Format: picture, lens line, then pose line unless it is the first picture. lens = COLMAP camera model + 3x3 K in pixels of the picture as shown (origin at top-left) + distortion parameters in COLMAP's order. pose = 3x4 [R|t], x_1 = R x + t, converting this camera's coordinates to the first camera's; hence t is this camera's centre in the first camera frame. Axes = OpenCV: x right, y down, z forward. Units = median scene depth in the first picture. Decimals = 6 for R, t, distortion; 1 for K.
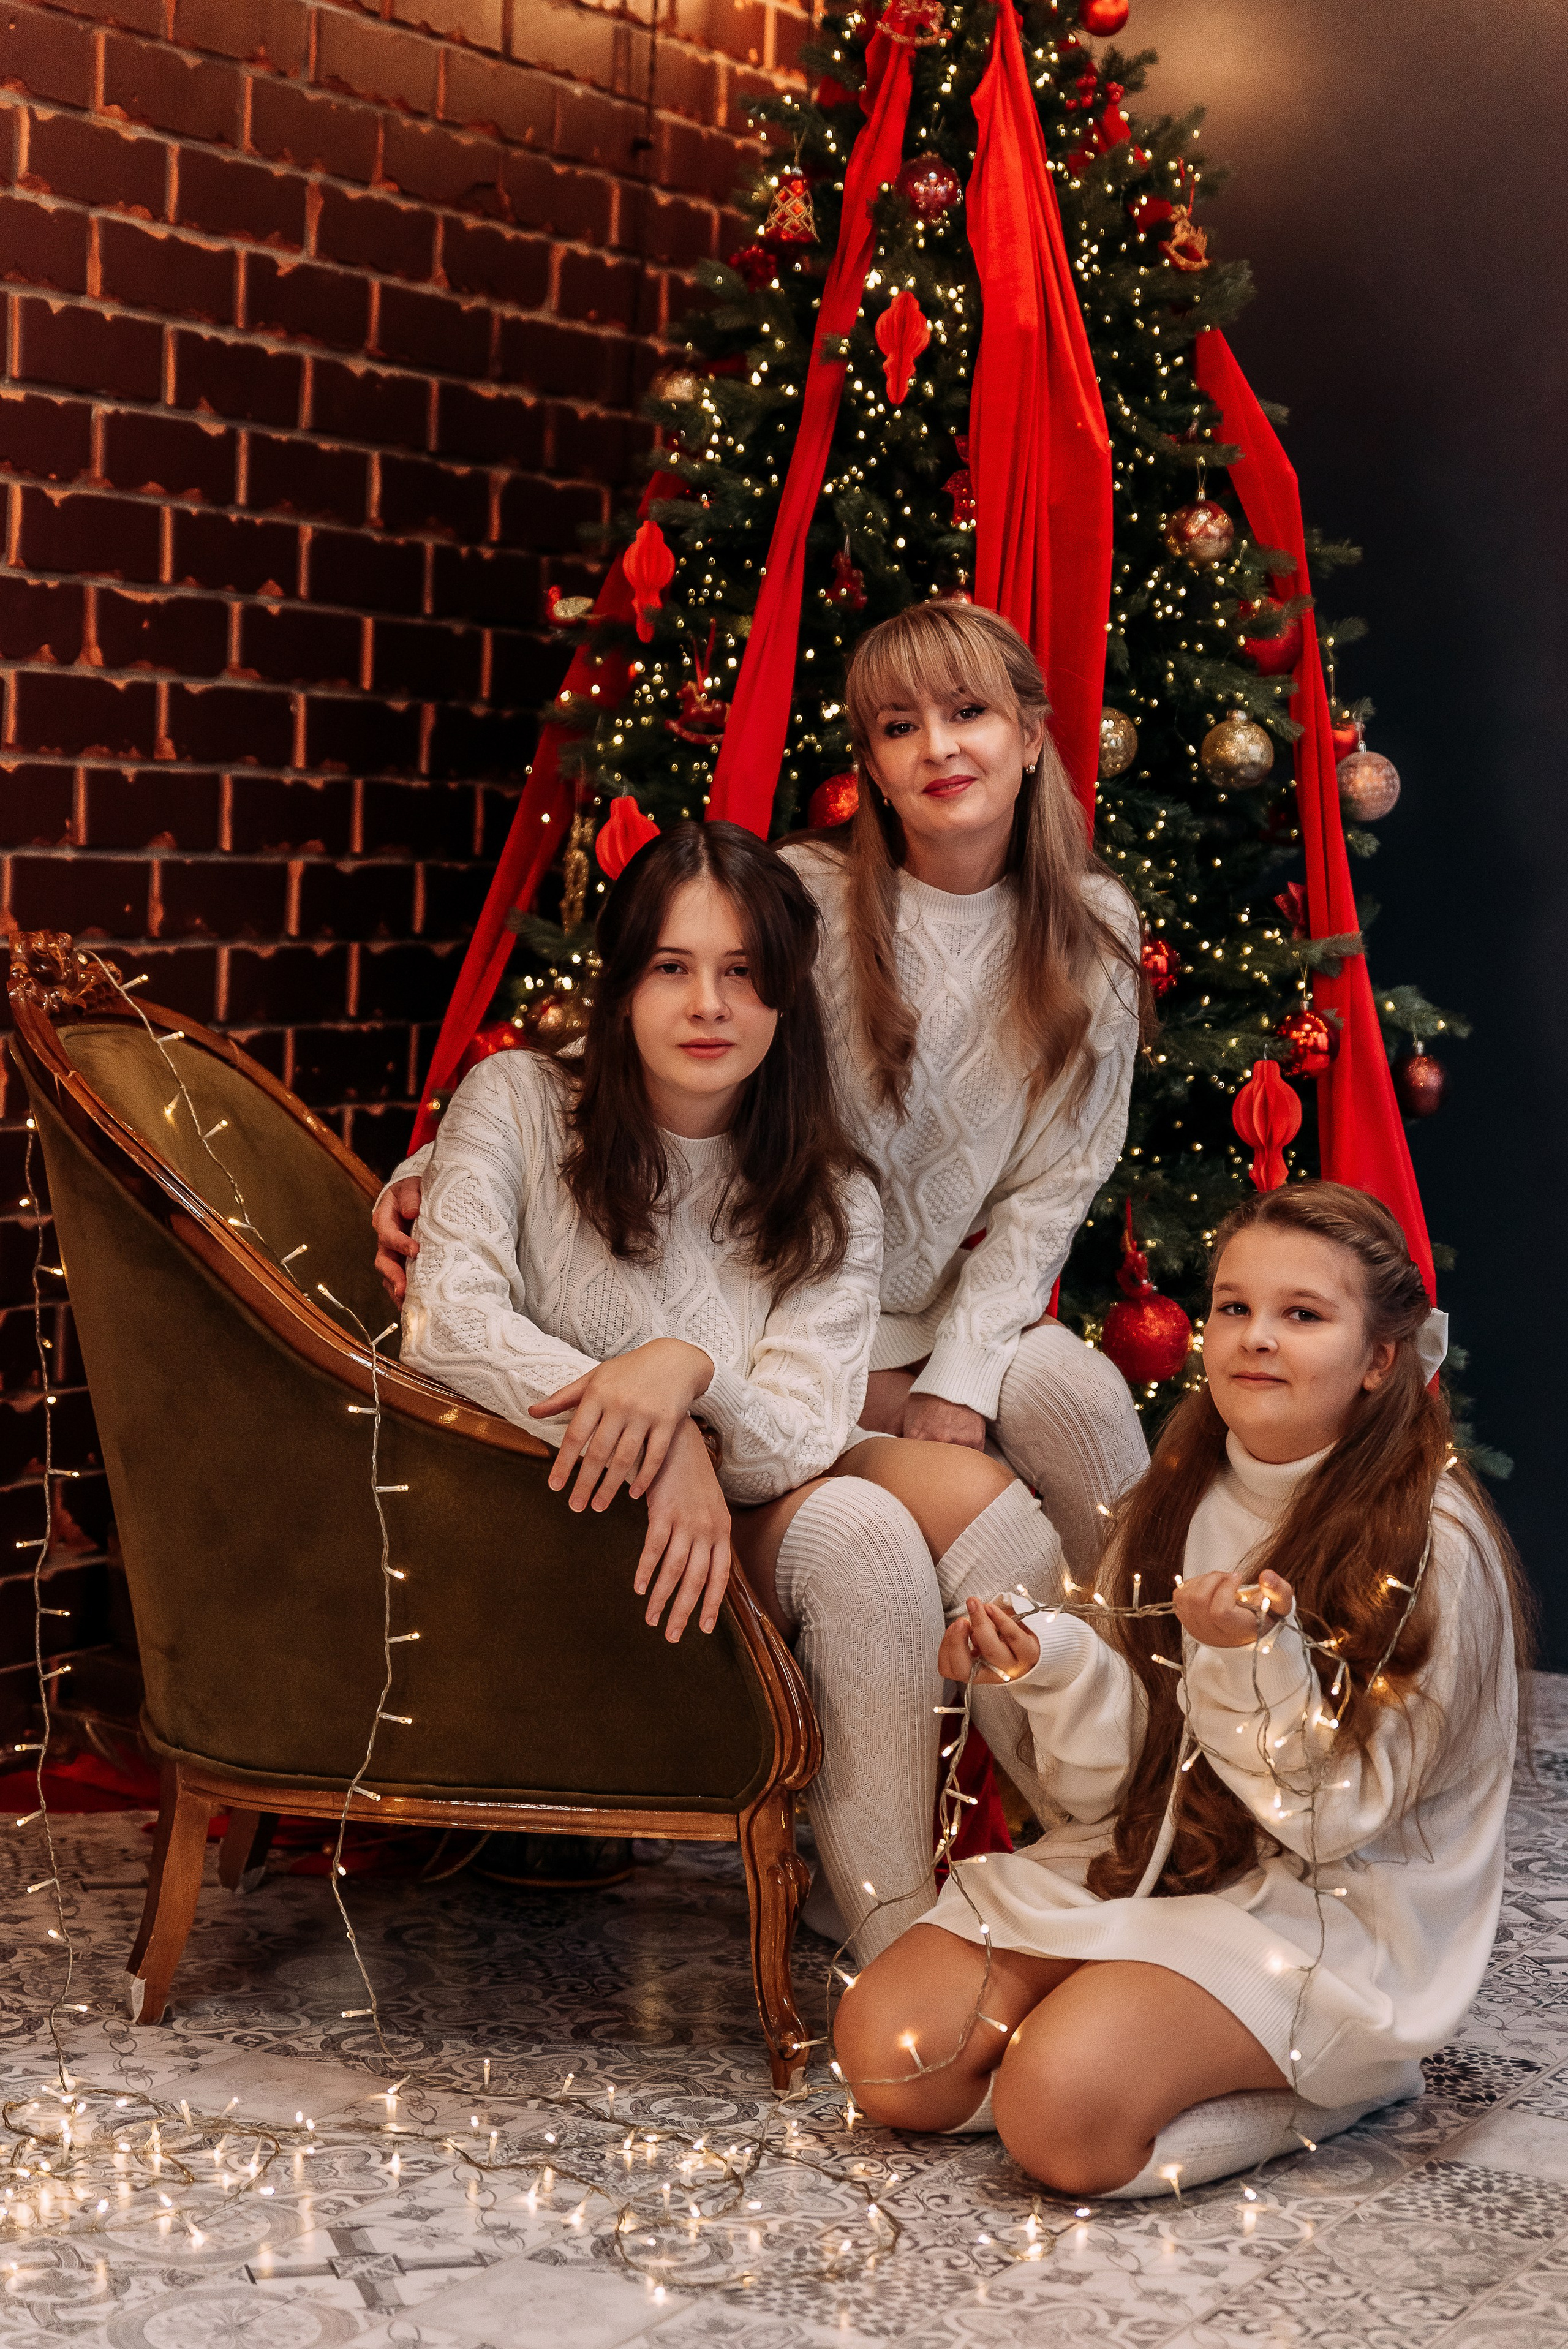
lens RADIAL K [[4306.2, 0, 712.7], [0, 4306.2, 1162.5], [0, 0, 1]] dist [-0.031005, 0.032677]
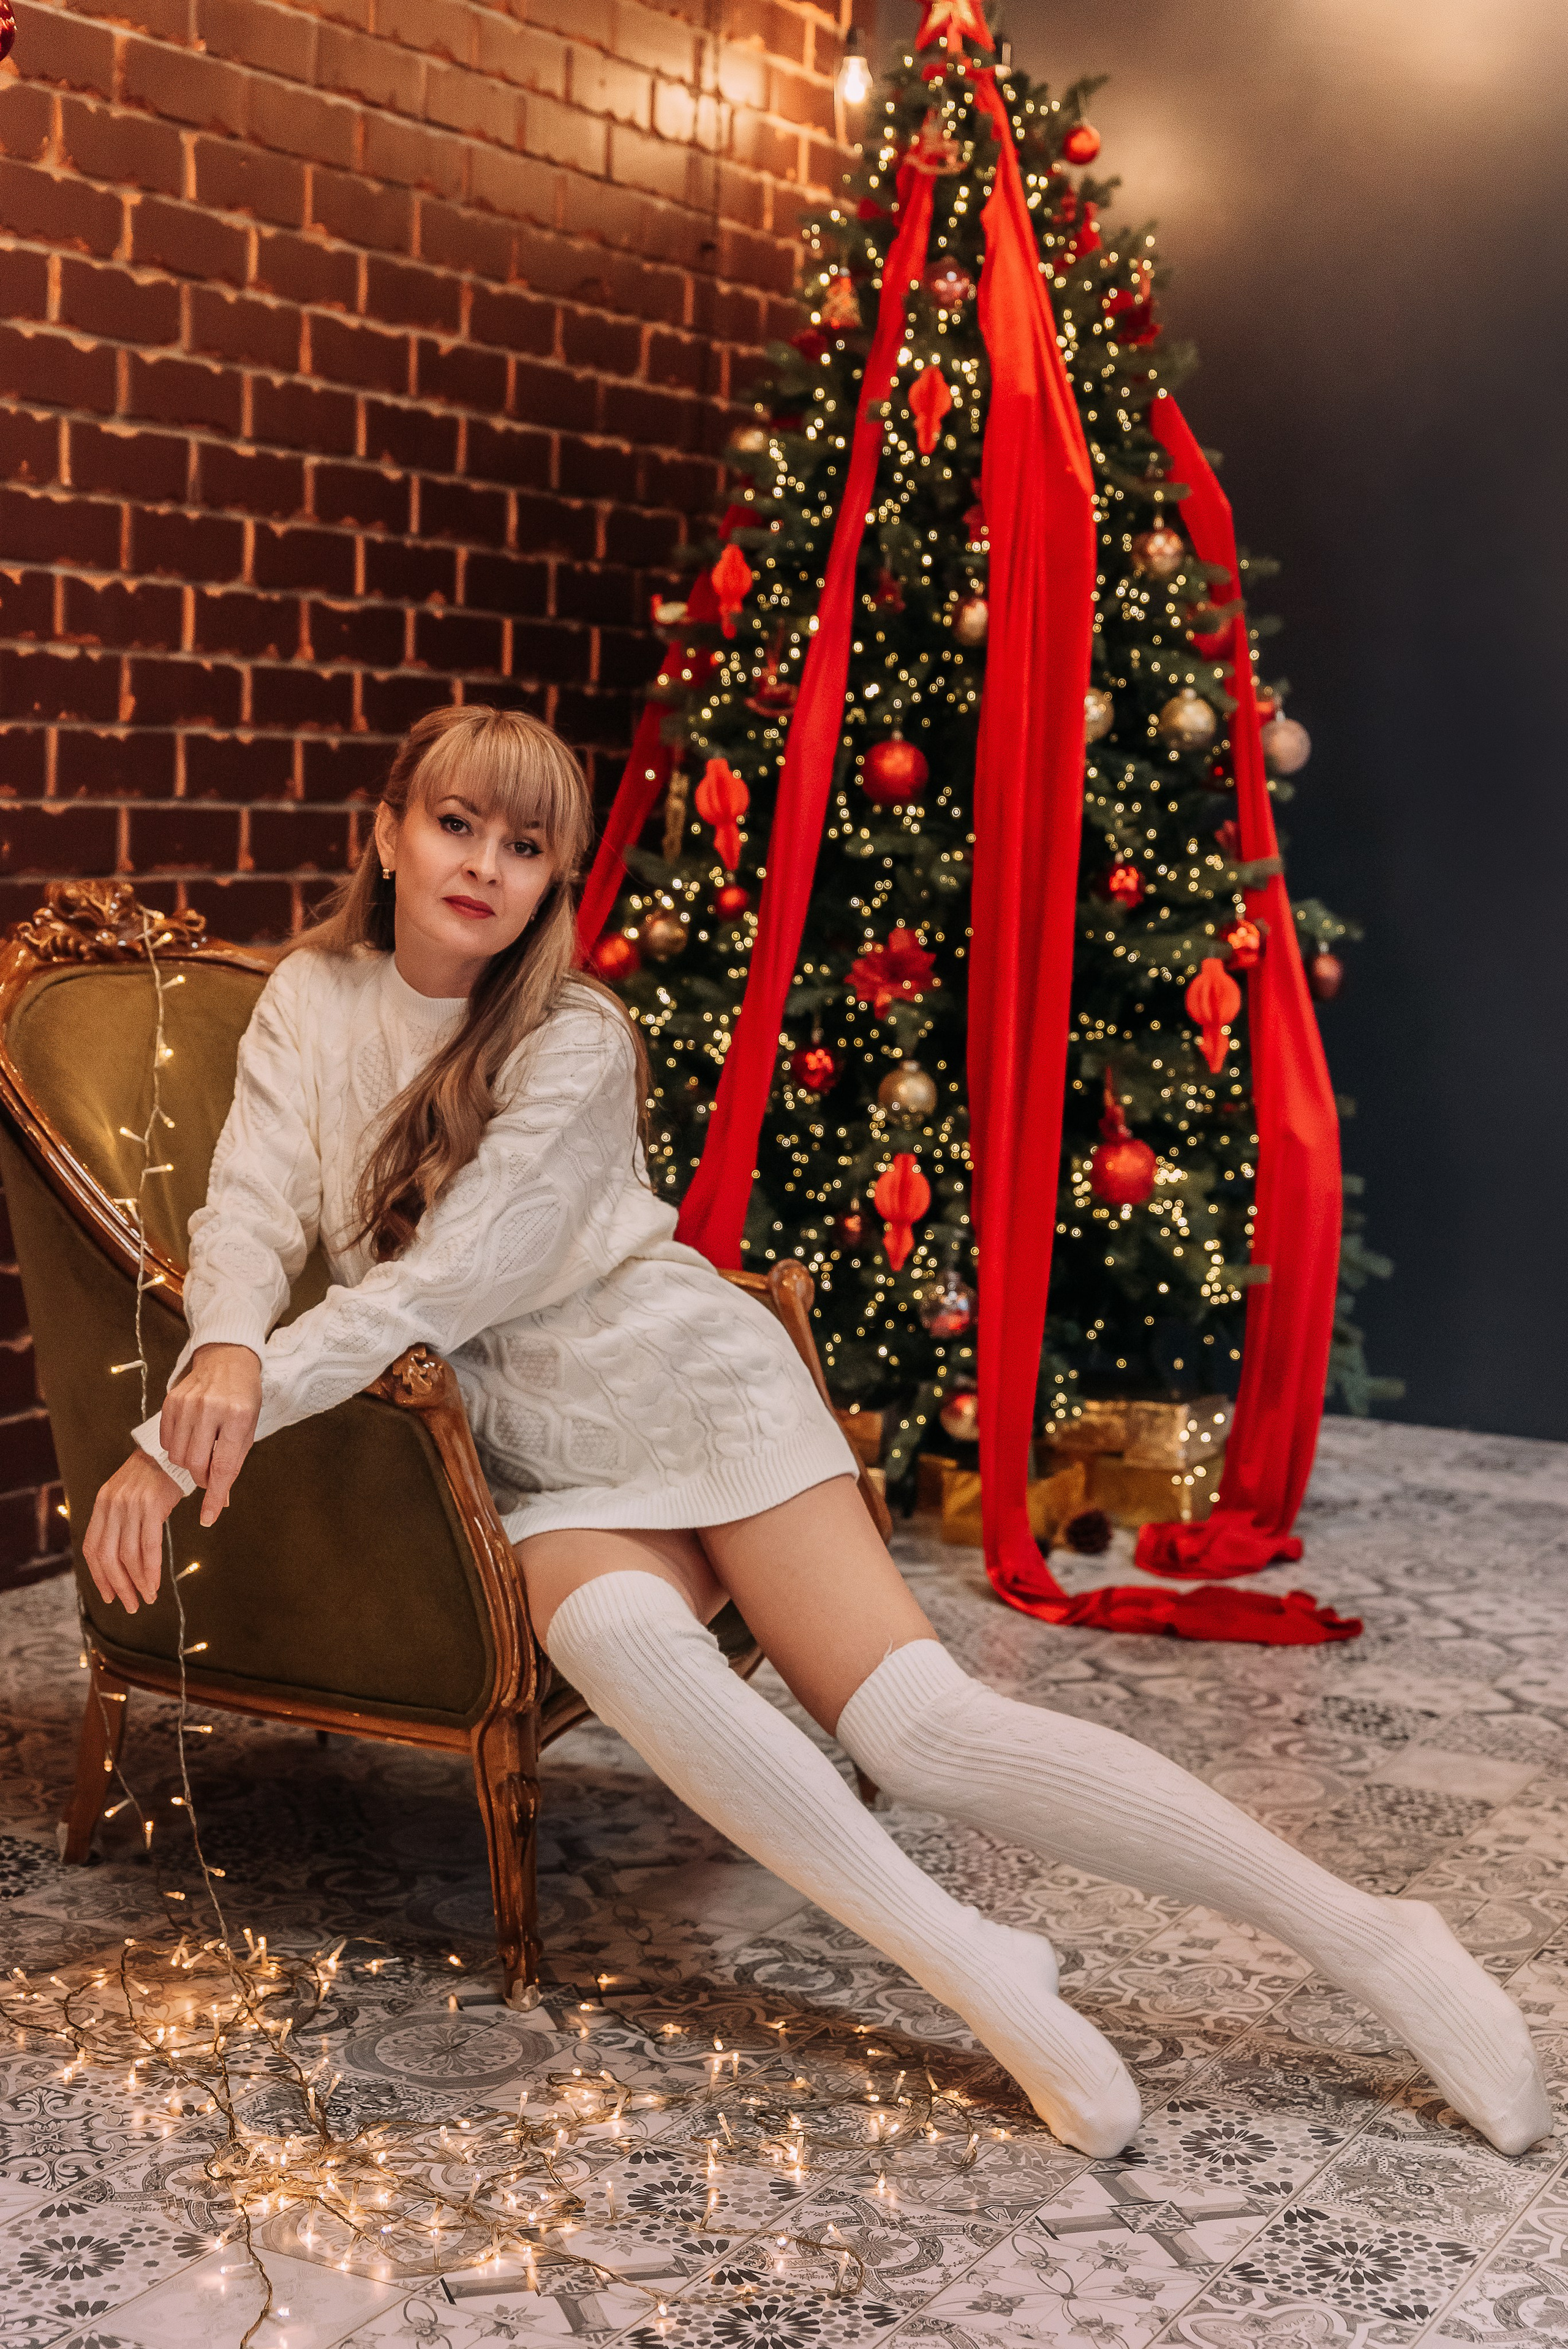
lens RADIAL K [[3473.9, 0, 737.7], [0, 3473.9, 1171.0], [0, 0, 1]] dist [-0.053991, 0.078570]
pose [[0.999772, -0.008963, 0.019389, -0.035032], [0.008220, 0.999242, 0.038051, -0.000576], [-0.019716, -0.037883, 0.999088, -0.048596]]
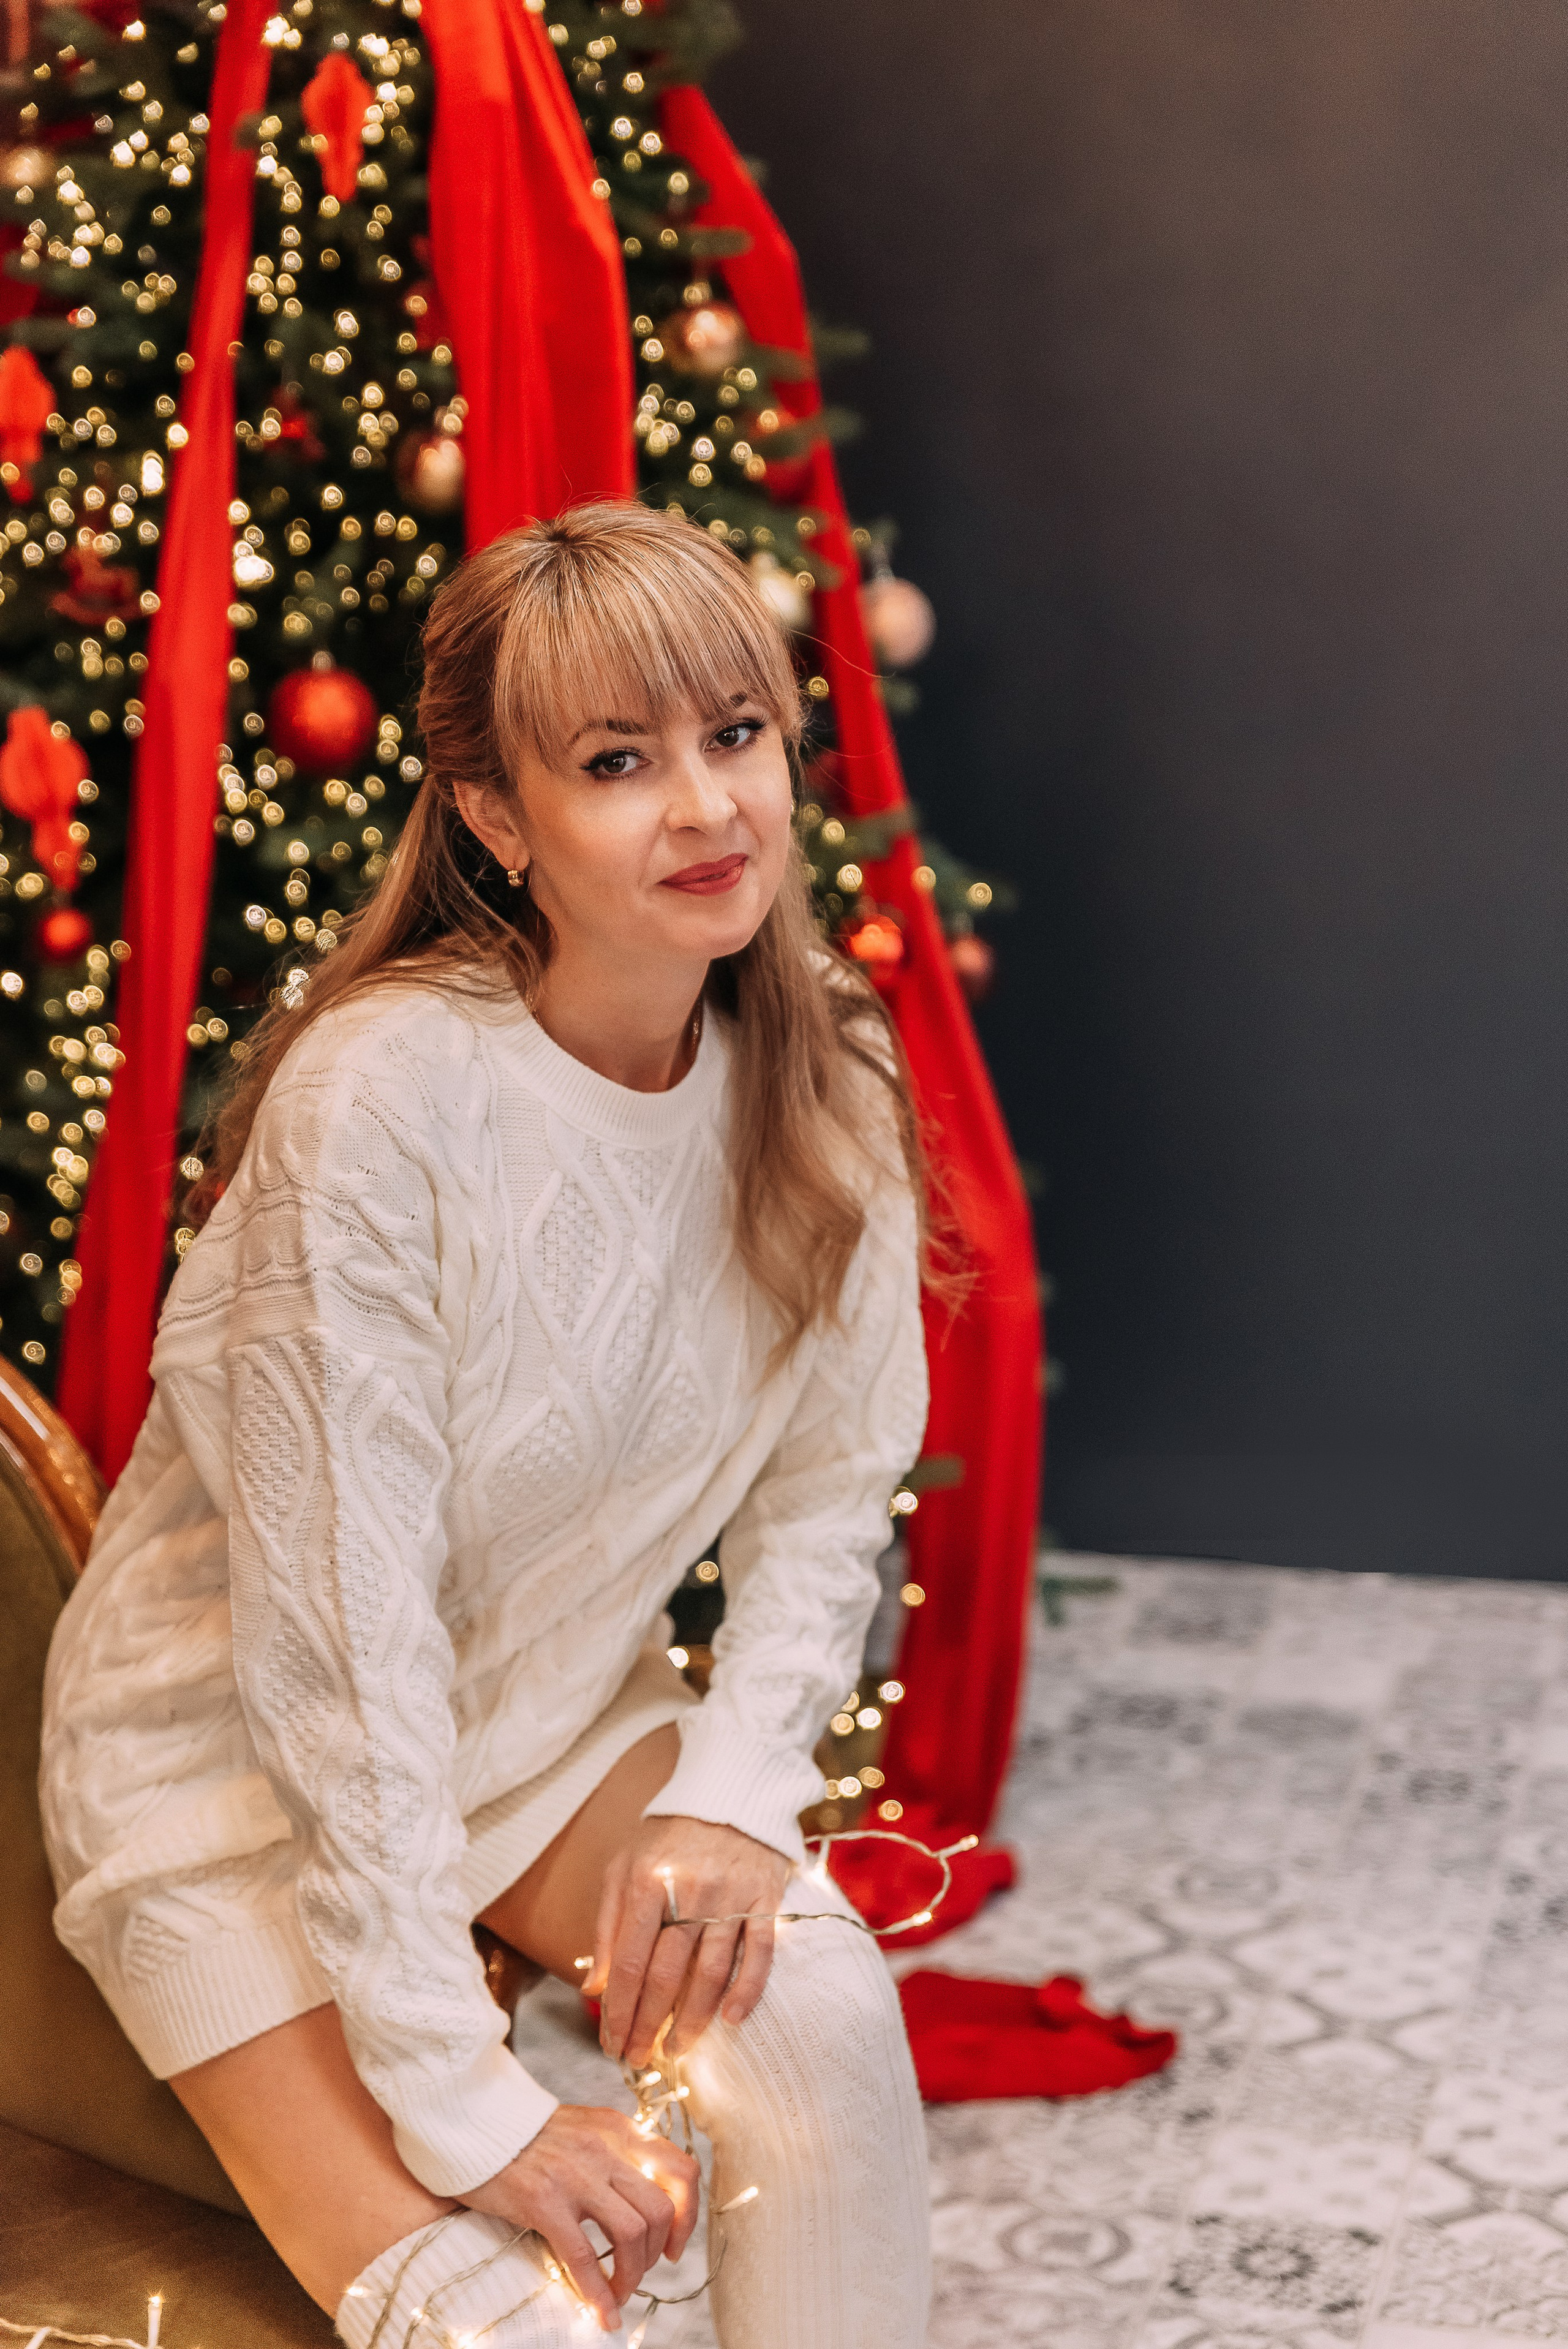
lens RADIAL K [[4394.6, 0, 784.0], [0, 4394.6, 1174.5], [0, 0, 1]] dist [-0.023563, -0.007078]
pose [[0.963153, -0.090183, 0.253385, -0.096839], [0.060375, 0.990561, 0.123059, -0.089105], [-0.262091, -0.103227, 0.959506, 0.173007]]
